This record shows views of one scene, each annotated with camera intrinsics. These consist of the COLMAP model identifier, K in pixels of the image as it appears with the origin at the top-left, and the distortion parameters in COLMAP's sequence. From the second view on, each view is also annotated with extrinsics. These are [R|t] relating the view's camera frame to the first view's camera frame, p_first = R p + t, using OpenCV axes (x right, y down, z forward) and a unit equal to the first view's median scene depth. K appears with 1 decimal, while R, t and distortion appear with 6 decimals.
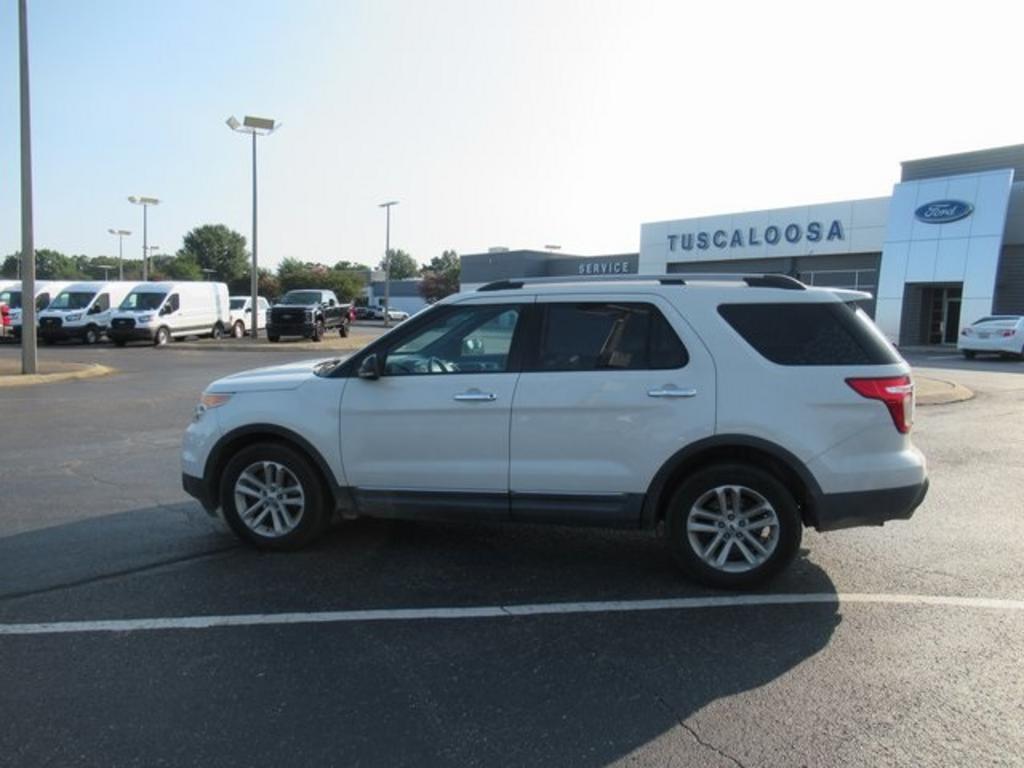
lens RADIAL K [[768.5, 0, 508.8], [0, 768.5, 384.1], [0, 0, 1]] dist [-0.014655, 0.007484]
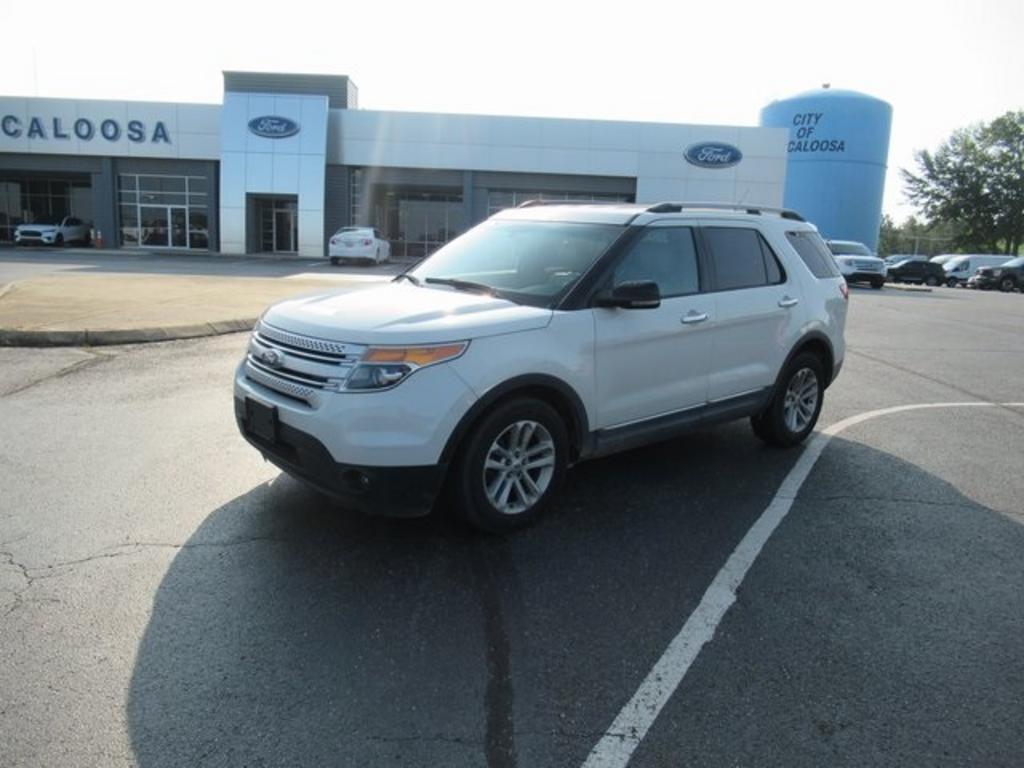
lens RADIAL K [[768.5, 0, 508.8], [0, 768.5, 384.1], [0, 0, 1]] dist [-0.014655, 0.007484]
pose [[0.587524, -0.144698, 0.796165, -0.143250], [0.047775, 0.988369, 0.144375, -0.007996], [-0.807795, -0.046787, 0.587603, 0.081866]]
